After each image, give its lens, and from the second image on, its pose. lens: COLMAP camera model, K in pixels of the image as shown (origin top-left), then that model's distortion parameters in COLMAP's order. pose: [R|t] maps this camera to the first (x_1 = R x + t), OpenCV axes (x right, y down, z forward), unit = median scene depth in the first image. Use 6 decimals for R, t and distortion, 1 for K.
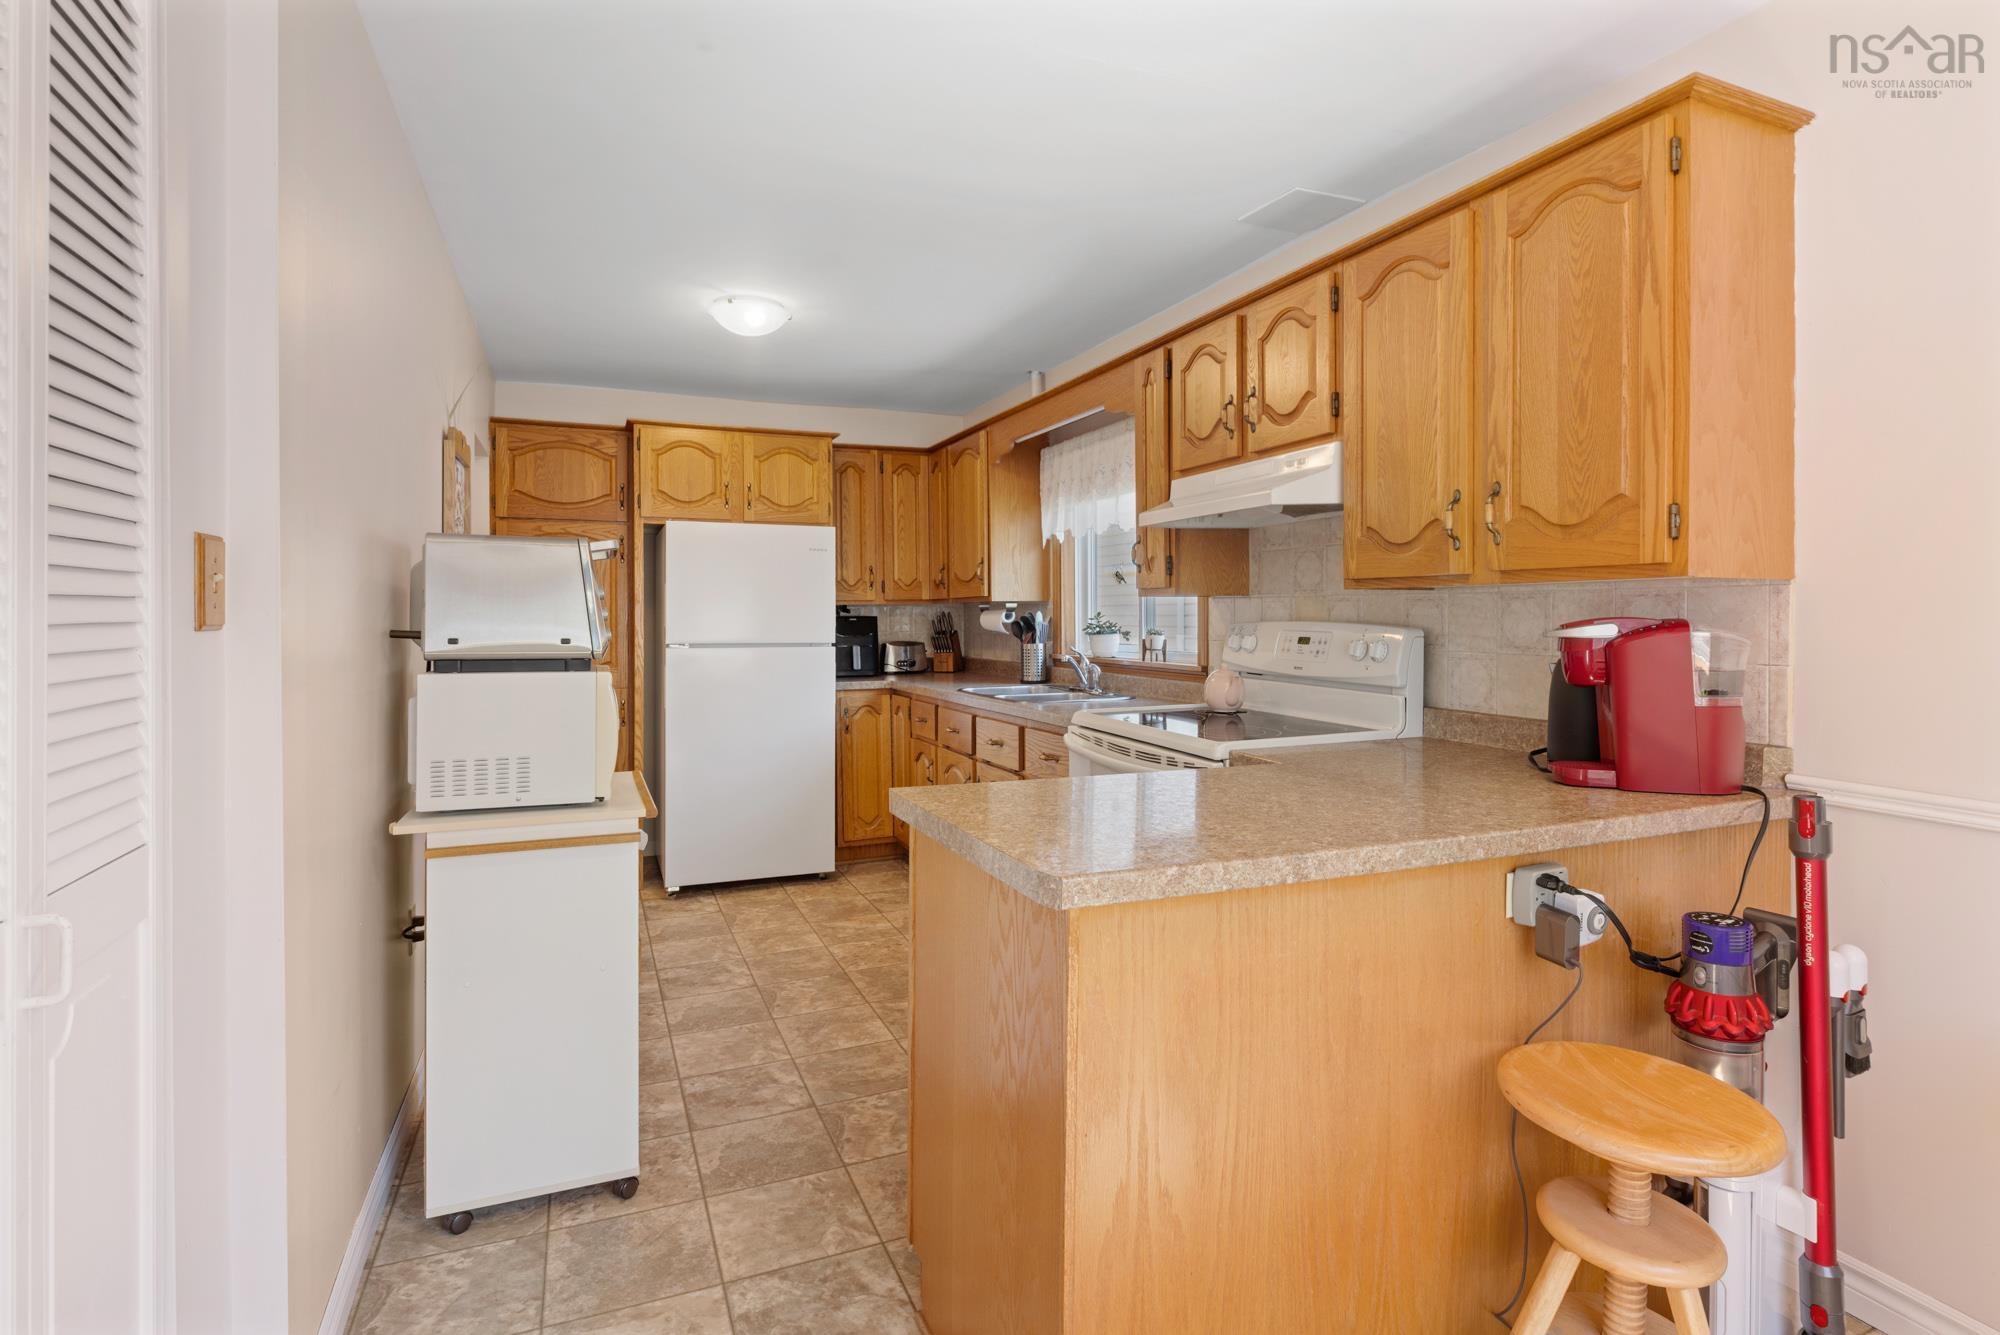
lens RADIAL K [[1024.1, 0, 991.9], [0, 1024.1, 626.7], [0, 0, 1]] dist [-0.001747, -0.000143]
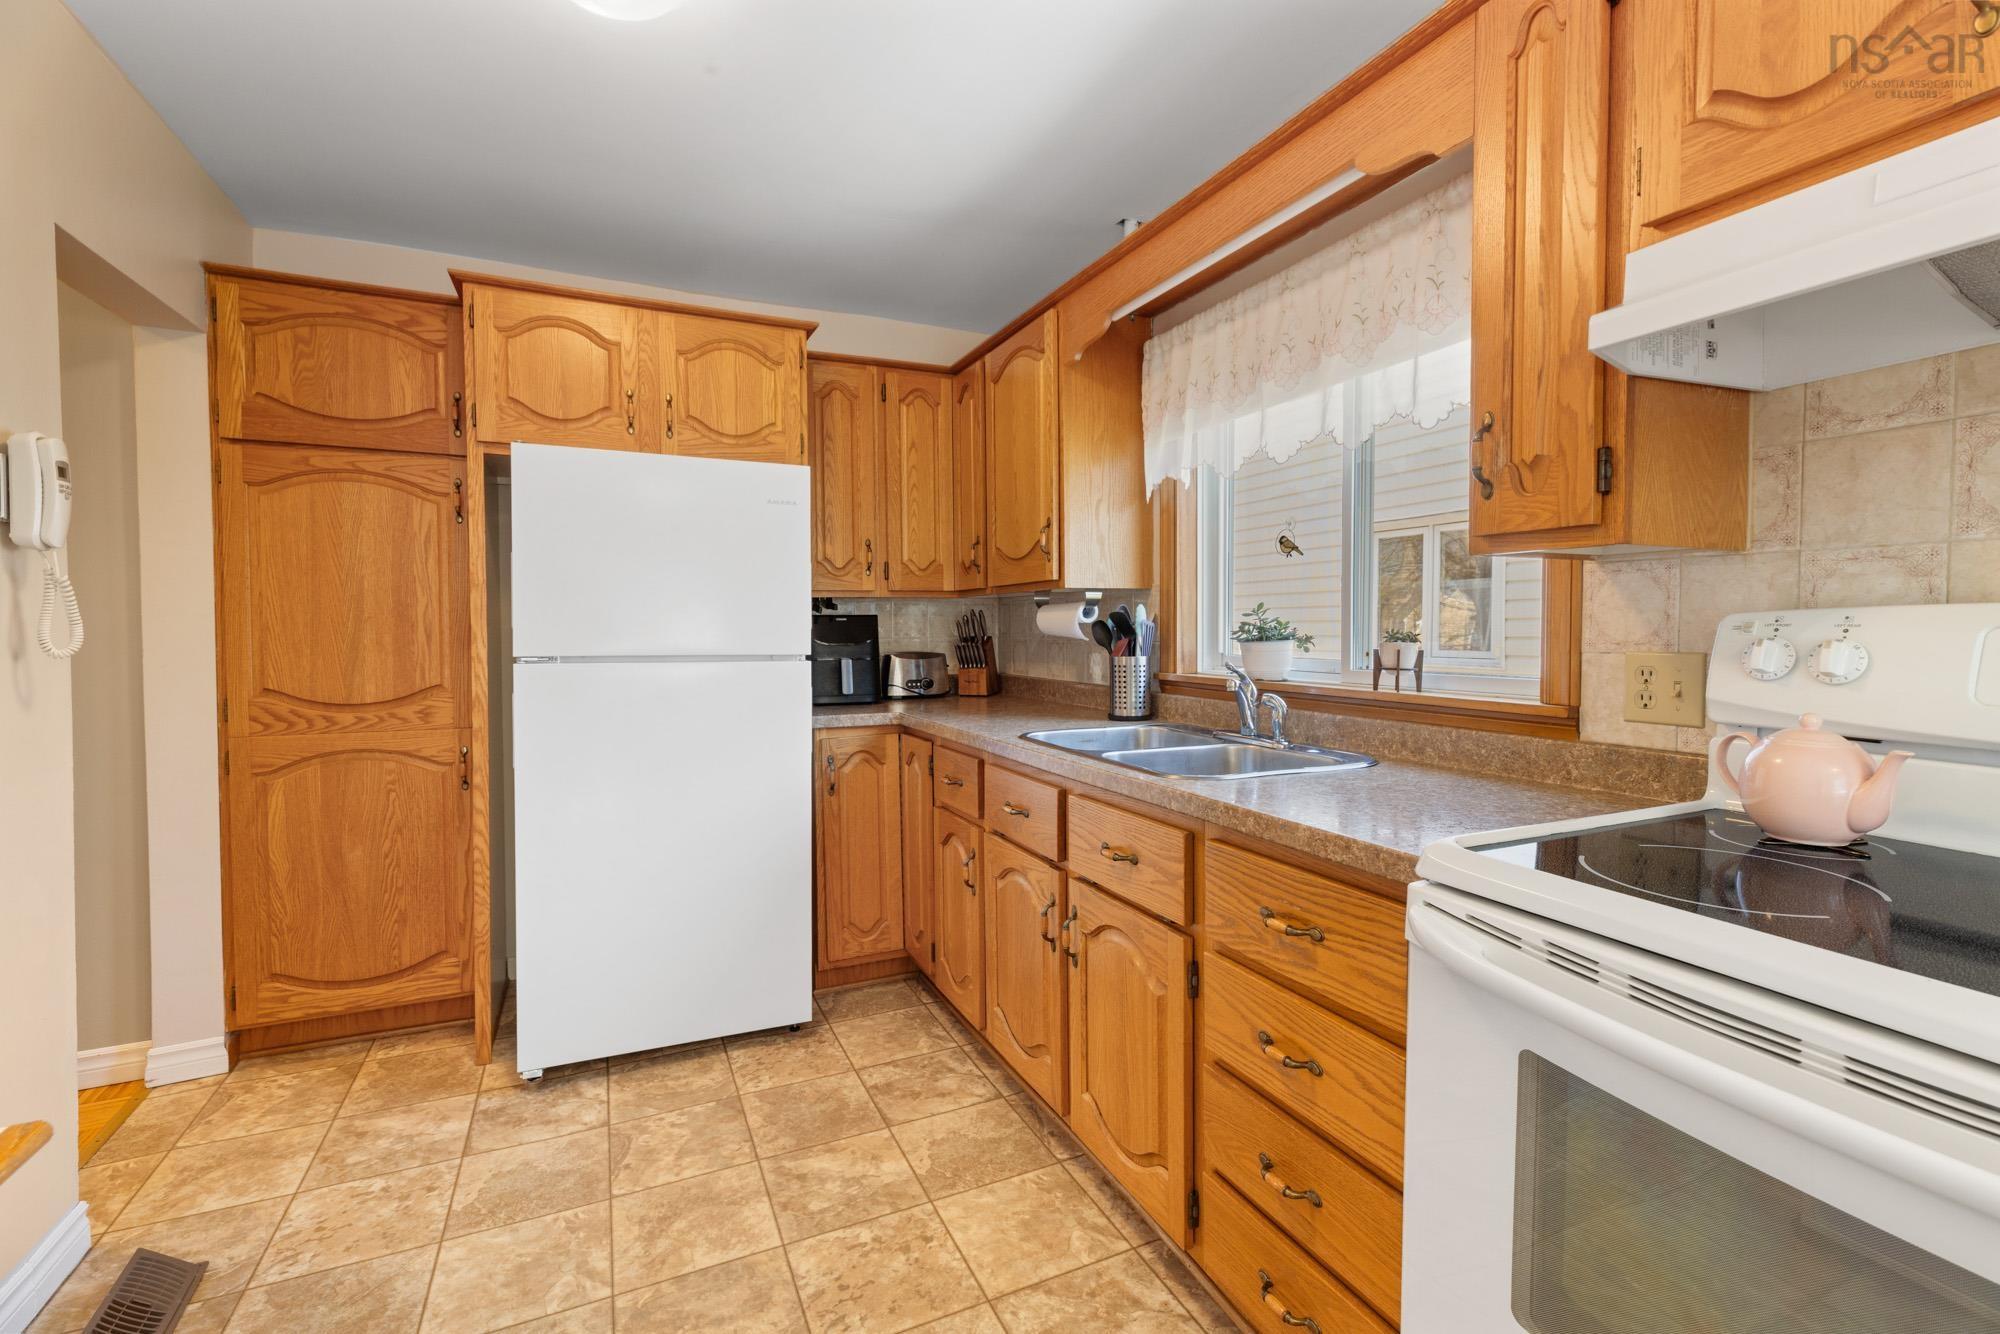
lens RADIAL K [[914.0, 0, 1000.0], [0, 914.0, 667.0], [0, 0, 1]] dist [0.000558, -0.000017]
pose [[0.999592, 0.000402, 0.028554, -0.055306], [-0.001316, 0.999488, 0.031980, 0.005448], [-0.028526, -0.032005, 0.999081, 0.450110]]
